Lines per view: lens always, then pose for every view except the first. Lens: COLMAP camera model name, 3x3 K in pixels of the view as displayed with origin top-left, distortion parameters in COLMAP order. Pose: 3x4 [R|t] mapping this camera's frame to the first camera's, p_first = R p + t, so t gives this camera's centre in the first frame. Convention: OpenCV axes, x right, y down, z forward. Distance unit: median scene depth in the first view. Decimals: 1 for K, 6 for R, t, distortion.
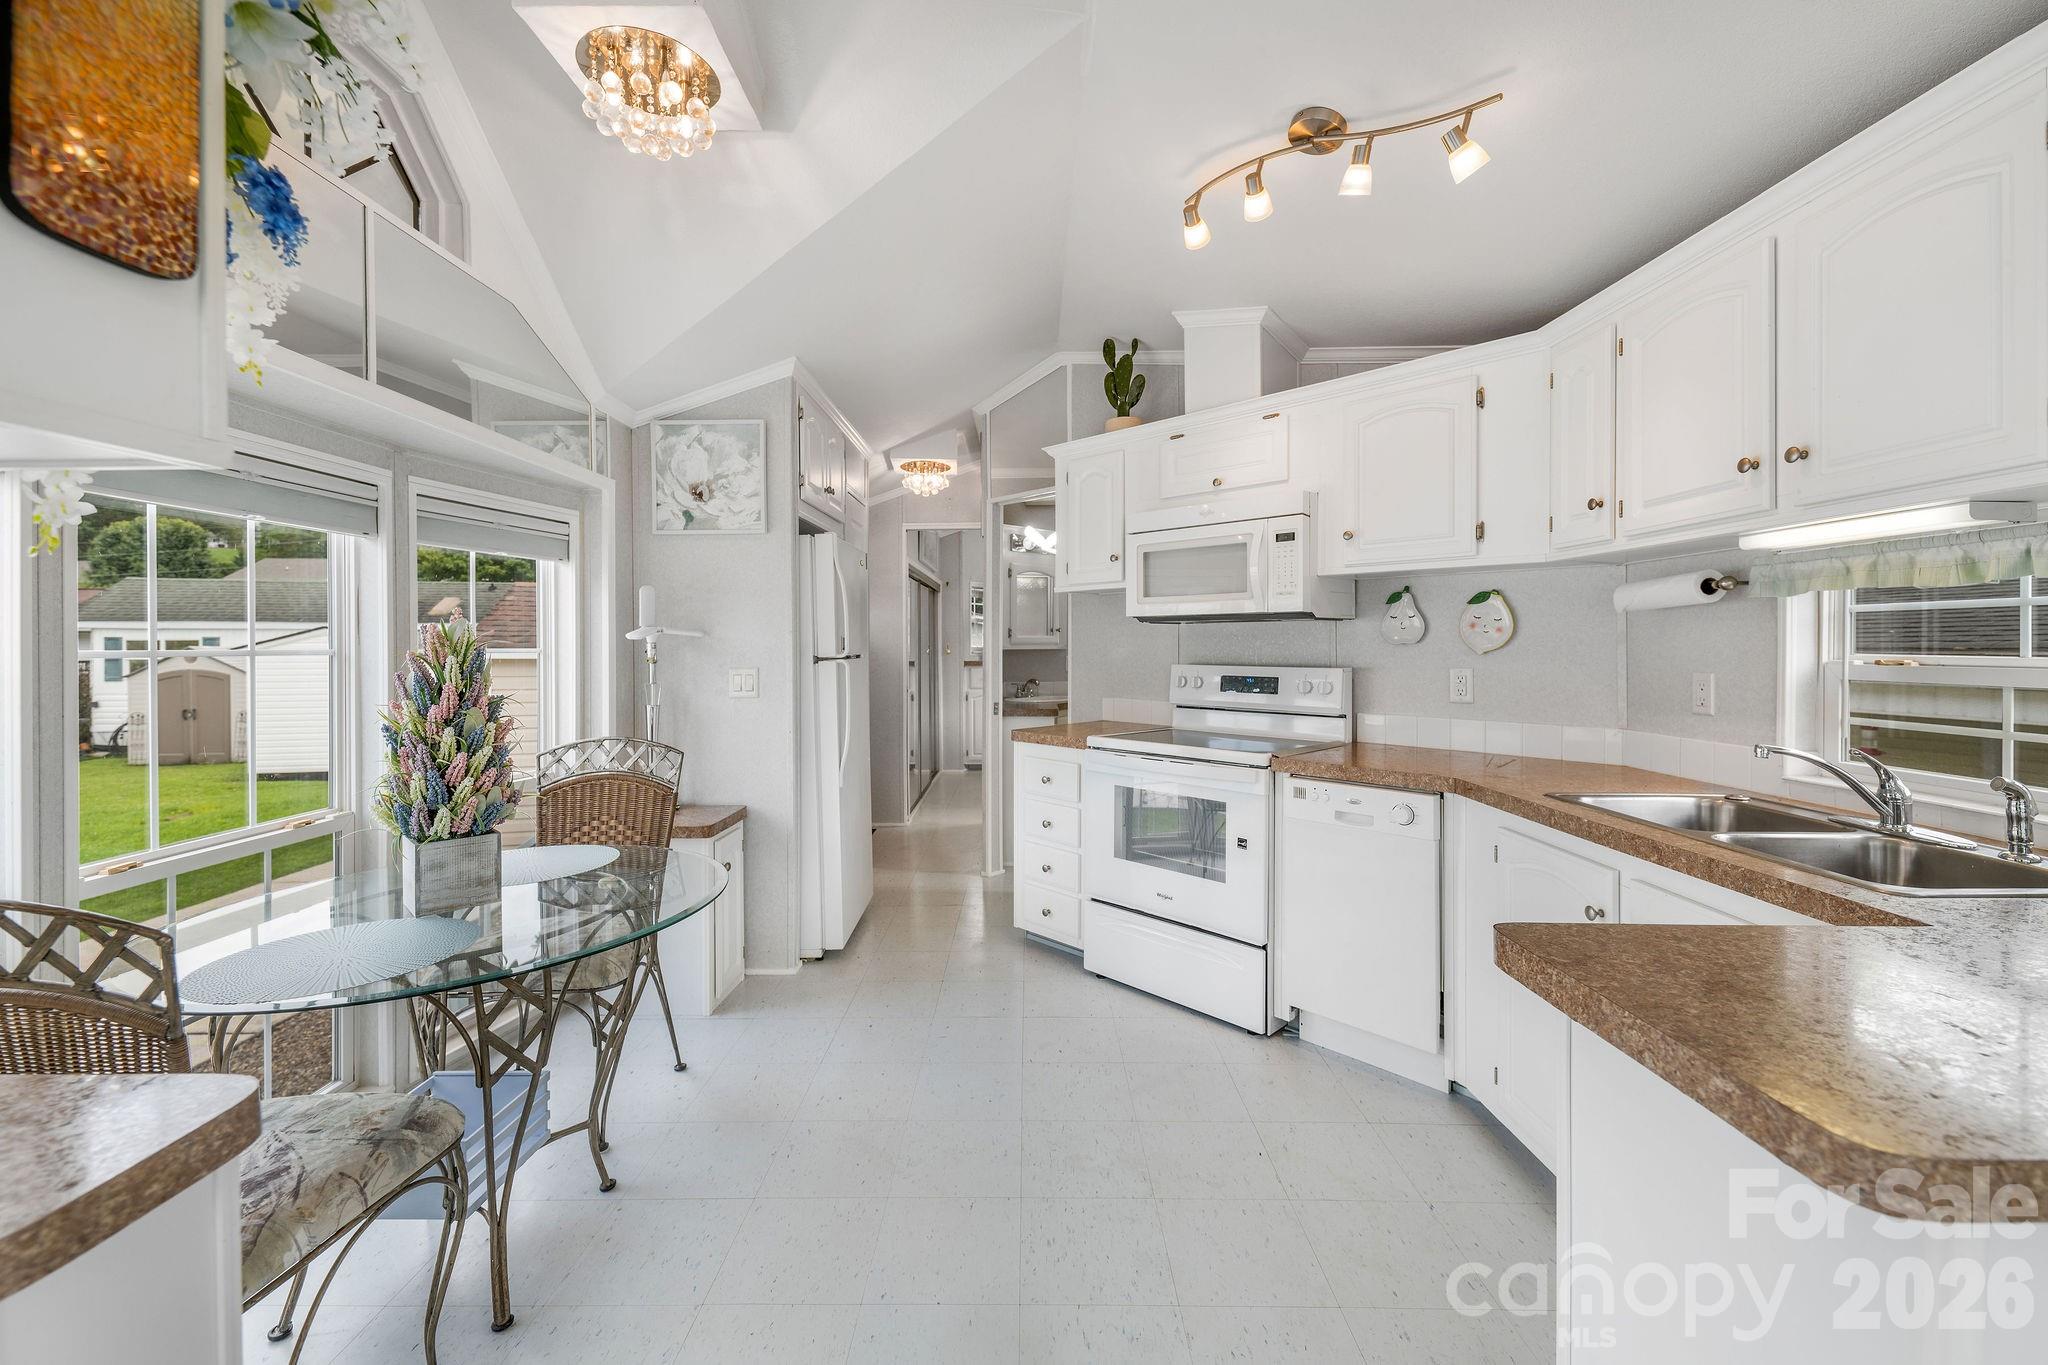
lens RADIAL K [[832.8, 0, 1026.2], [0, 832.8, 668.8], [0, 0, 1]] dist [-0.000173, -0.000651]
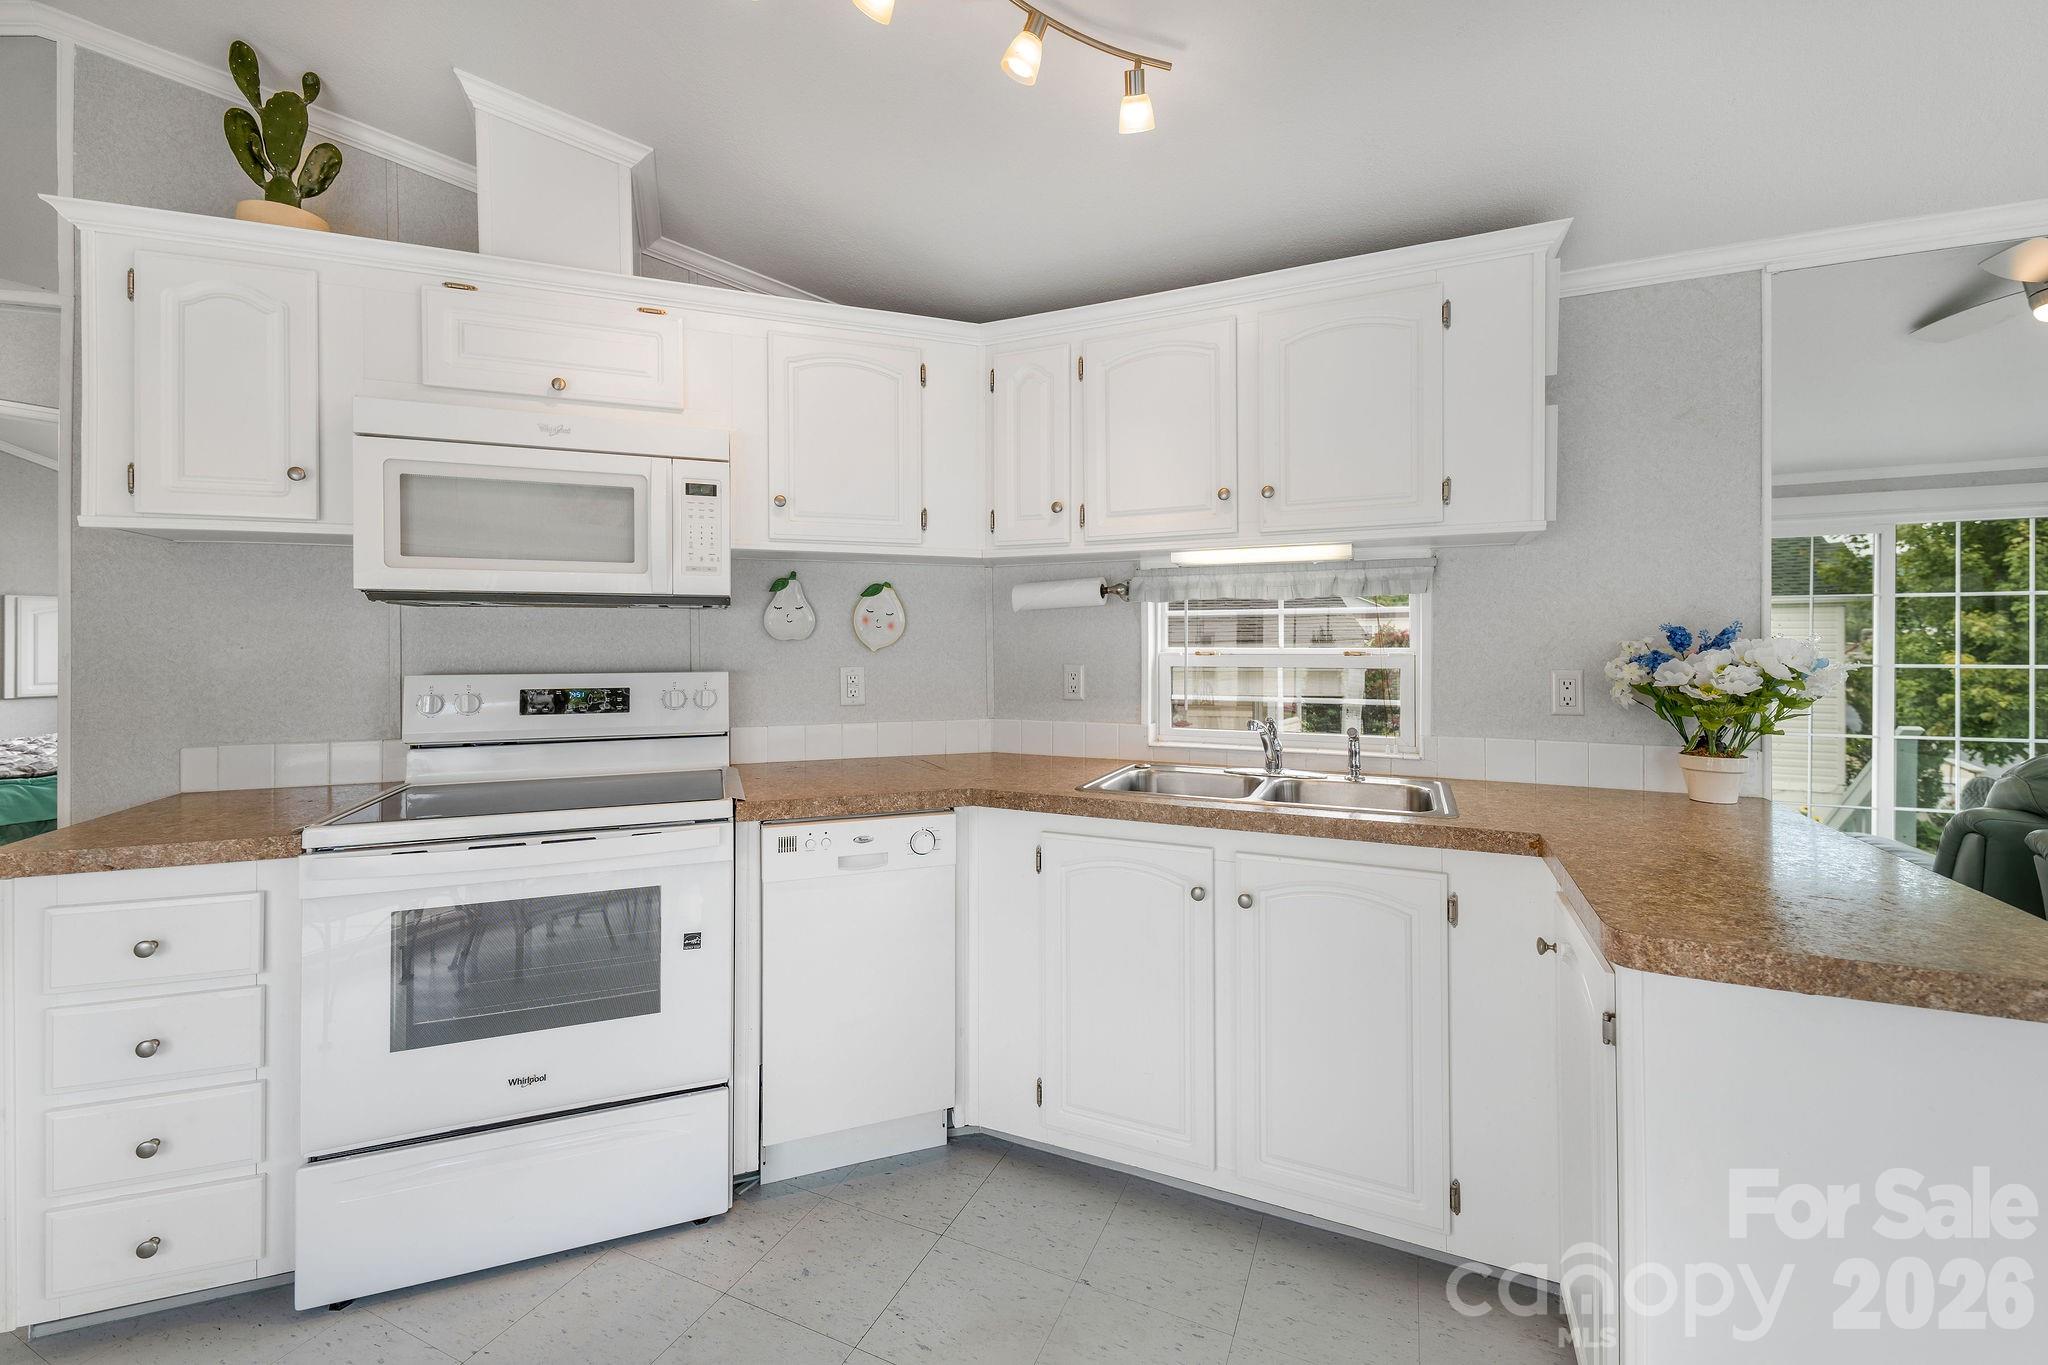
lens RADIAL K [[819.7, 0, 1029.2], [0, 819.7, 654.4], [0, 0, 1]] dist [0.000491, -0.000920]
pose [[0.404782, -0.015254, 0.914286, -0.214993], [0.028630, 0.999582, 0.004002, -0.012572], [-0.913965, 0.024556, 0.405050, 0.463496]]
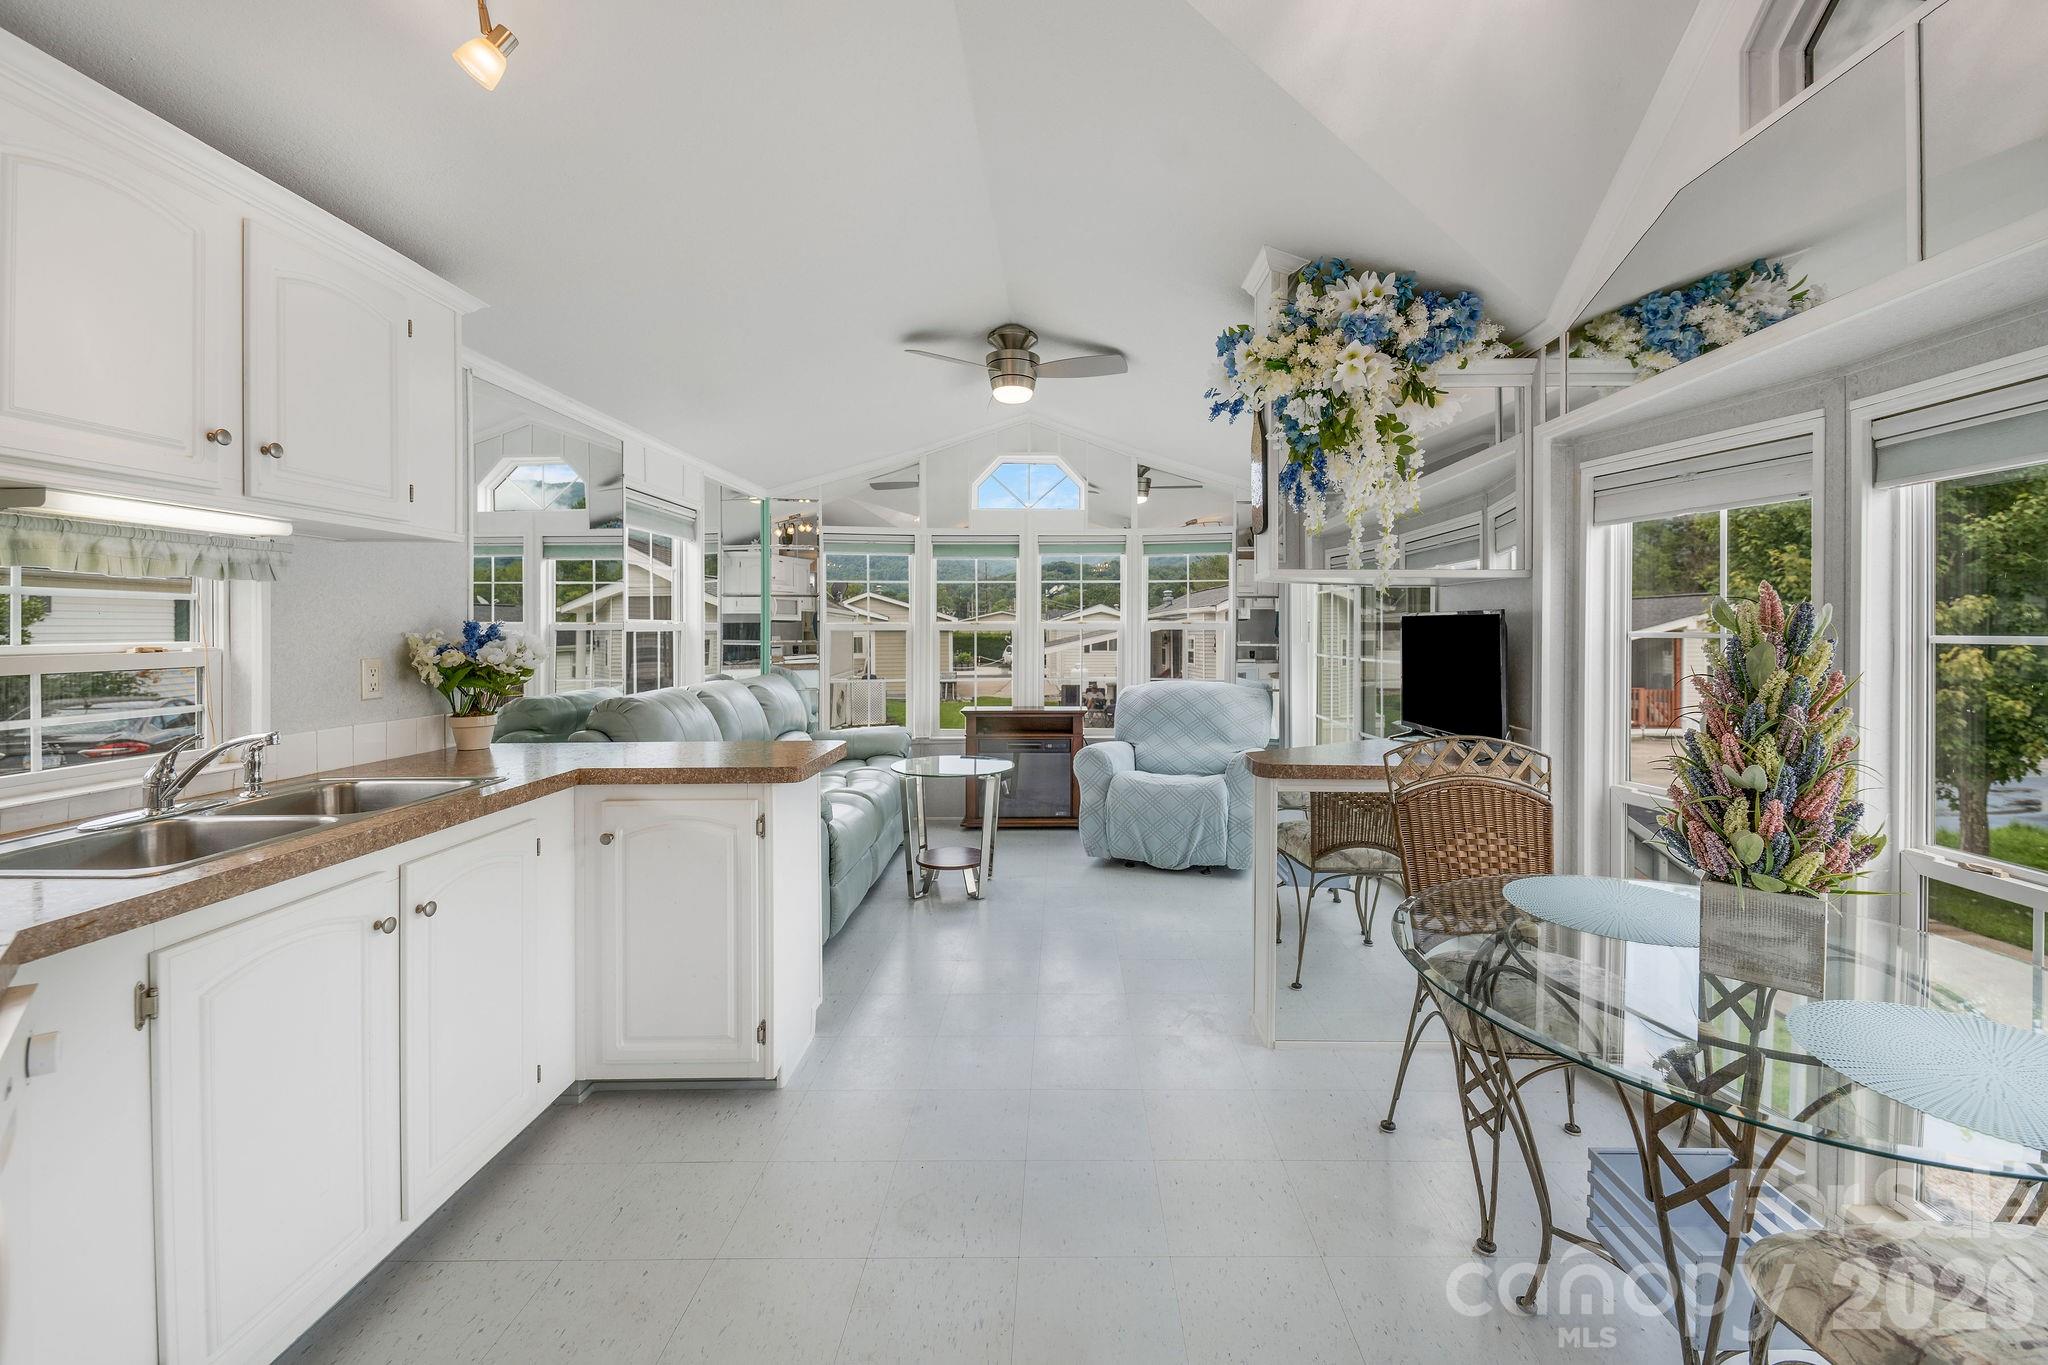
lens RADIAL K [[827.5, 0, 1027.2], [0, 827.5, 636.5], [0, 0, 1]] dist [-0.000685, -0.000194]
pose [[-0.998911, 0.001575, 0.046640, -0.038412], [0.003365, 0.999260, 0.038317, -0.033607], [-0.046545, 0.038432, -0.998177, 1.123373]]
